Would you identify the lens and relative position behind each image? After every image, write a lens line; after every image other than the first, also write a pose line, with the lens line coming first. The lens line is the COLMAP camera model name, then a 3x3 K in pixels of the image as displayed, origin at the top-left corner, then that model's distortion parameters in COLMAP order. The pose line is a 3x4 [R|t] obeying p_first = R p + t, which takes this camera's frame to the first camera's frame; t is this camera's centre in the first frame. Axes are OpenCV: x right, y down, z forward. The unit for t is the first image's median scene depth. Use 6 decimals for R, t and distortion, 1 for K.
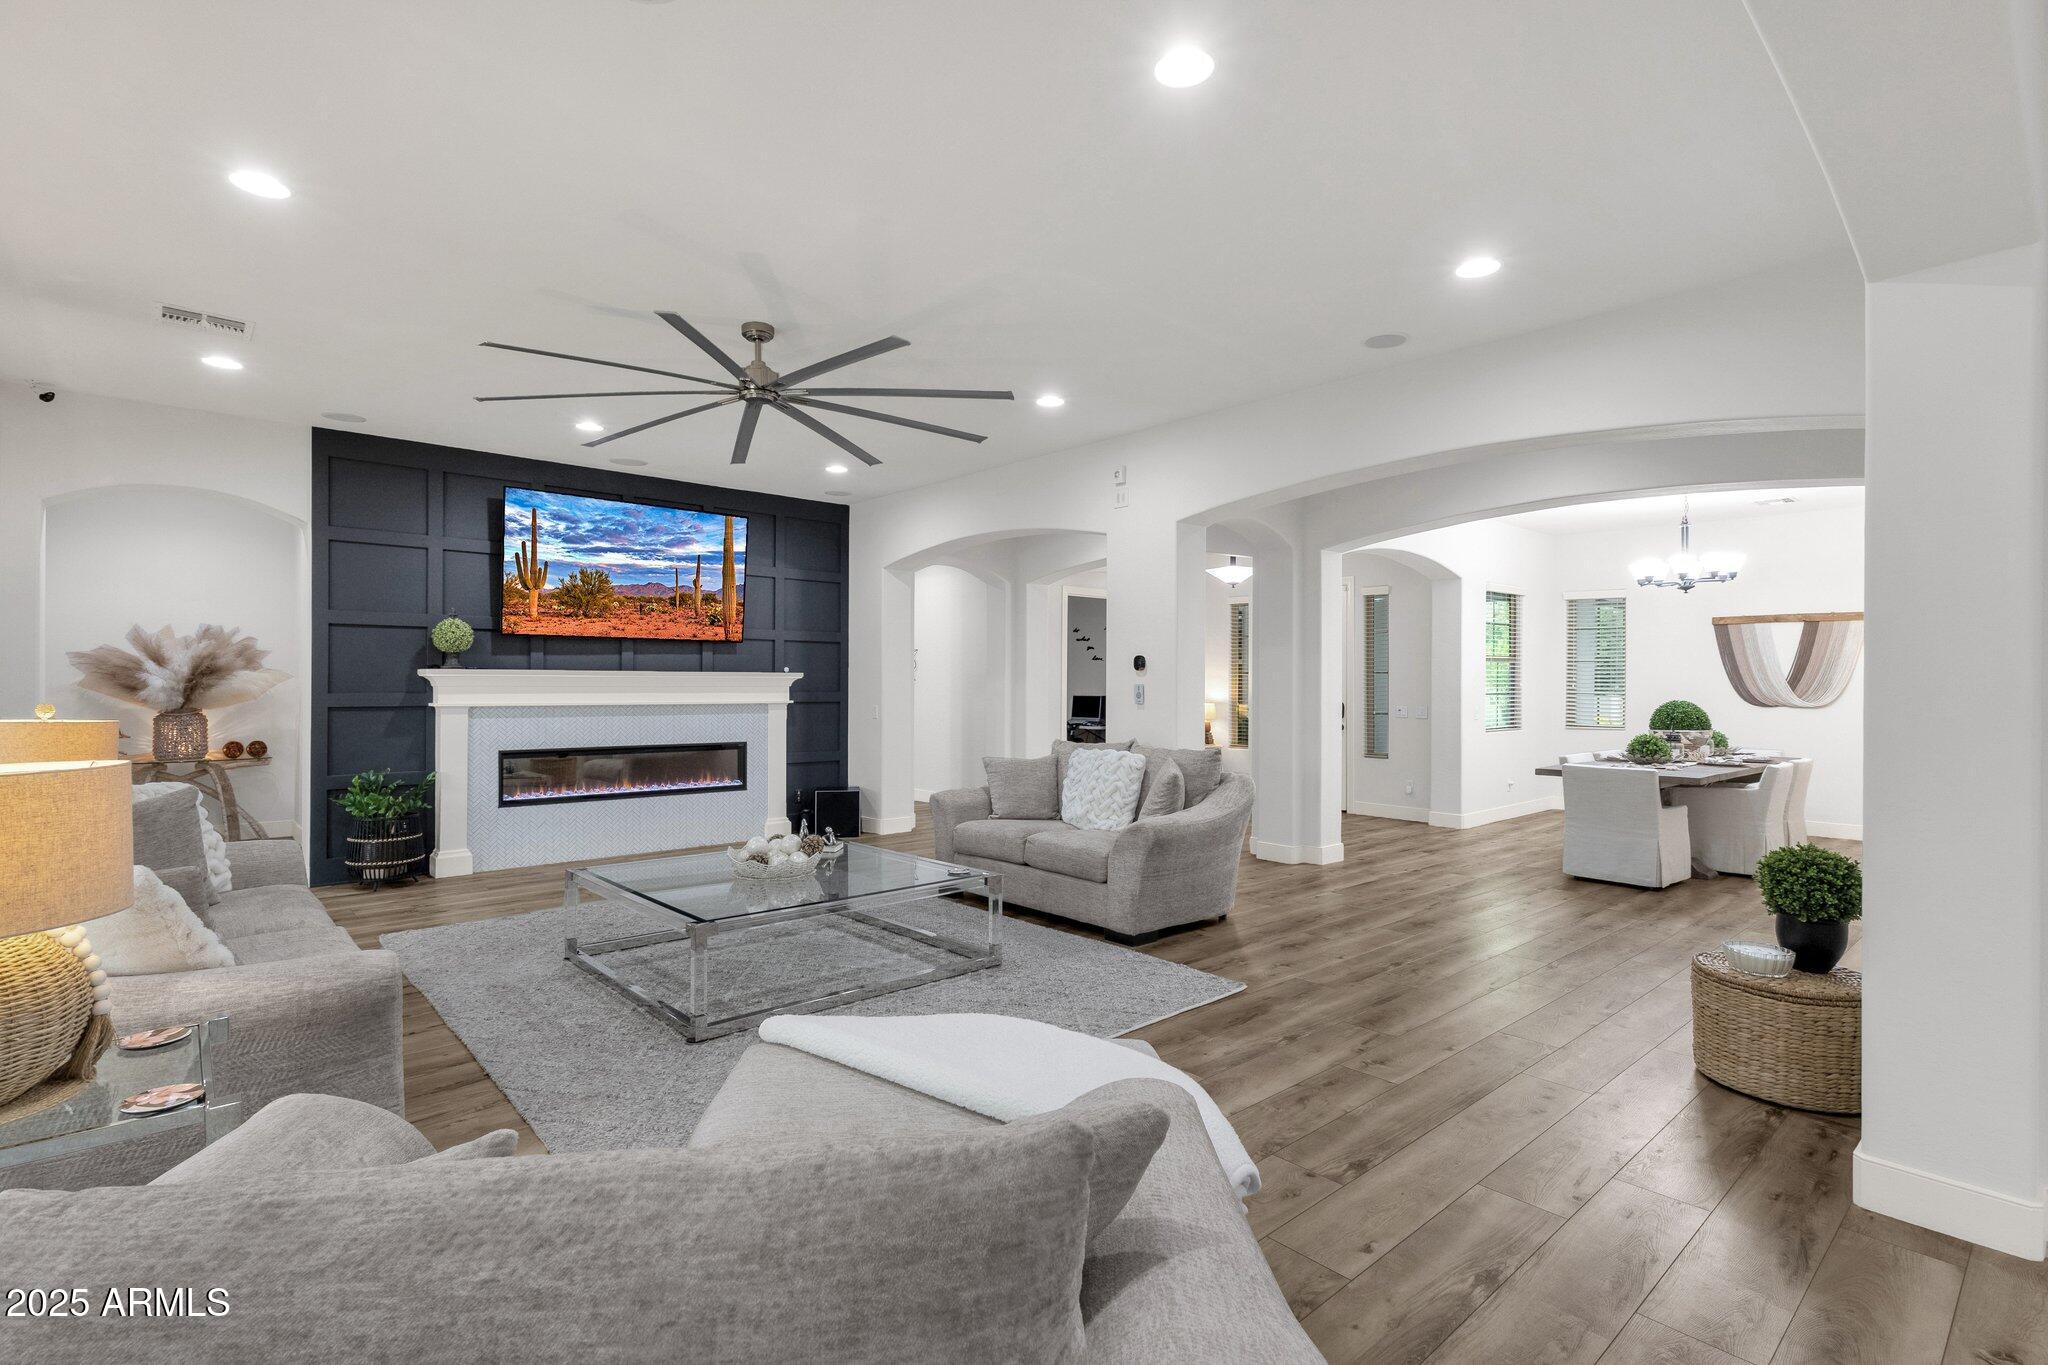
lens RADIAL K [[955.7, 0, 1024.0], [0, 955.7, 682.5], [0, 0, 1]] dist [0.010270, -0.000291]
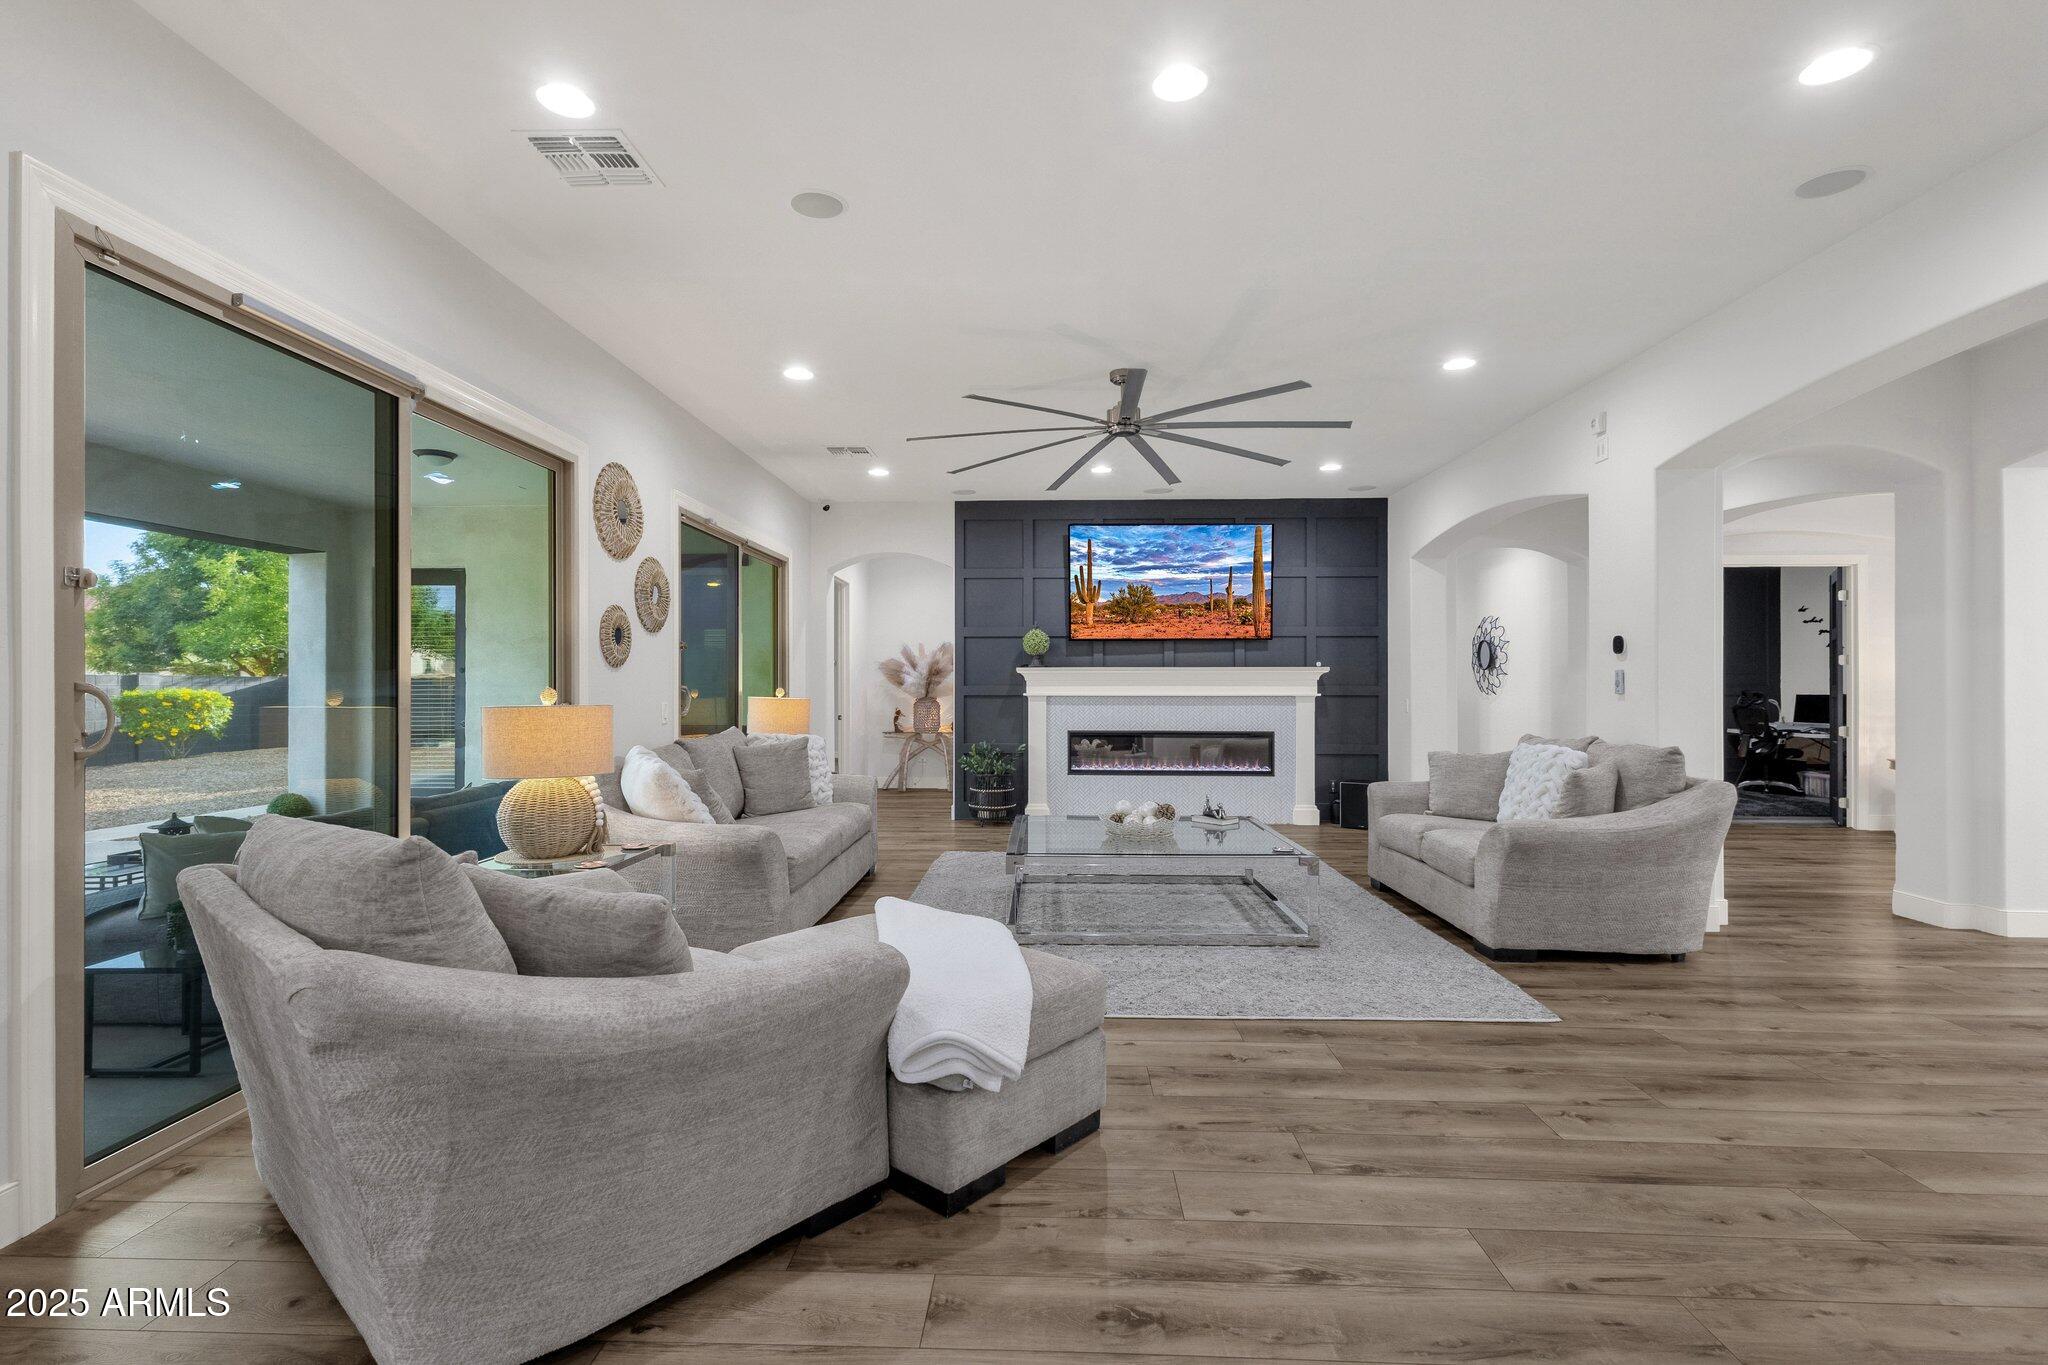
lens RADIAL K [[947.0, 0, 1024.0], [0, 947.0, 682.5], [0, 0, 1]] dist [0.000602, 0.000082]
pose [[0.720584, -0.006500, -0.693337, 0.290896], [0.003865, 0.999978, -0.005358, 0.013520], [0.693357, 0.001181, 0.720593, 0.042303]]
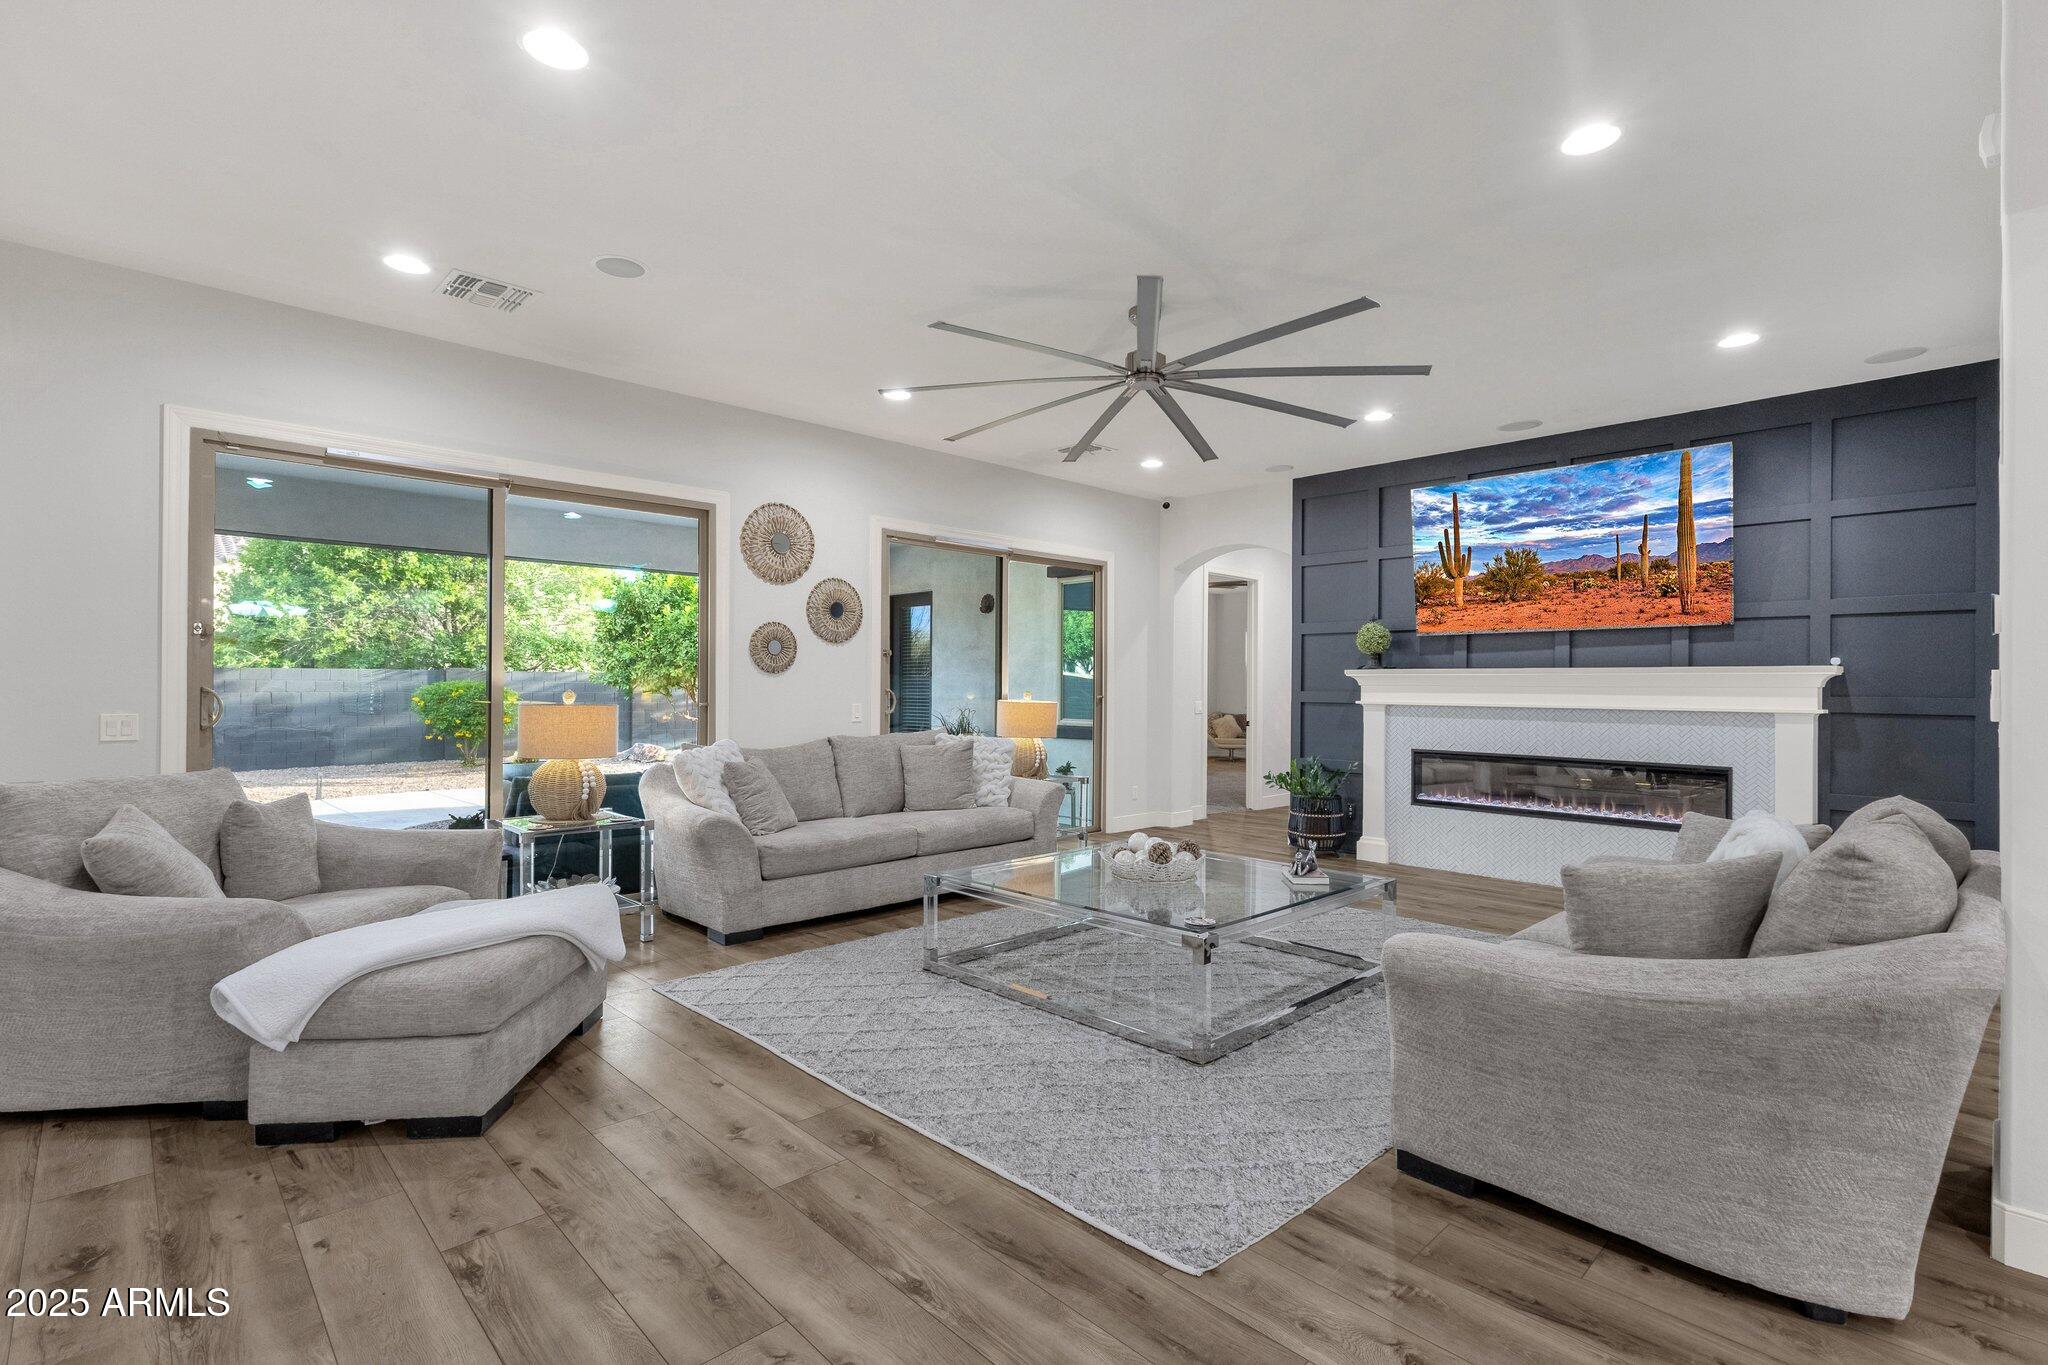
lens RADIAL K [[955.7, 0, 1024.0], [0, 955.7, 682.5], [0, 0, 1]] dist [0.010270, -0.000291]
pose [[0.039818, -0.007107, -0.999182, 0.445787], [-0.004214, 0.999965, -0.007280, 0.010309], [0.999198, 0.004501, 0.039787, 0.547157]]
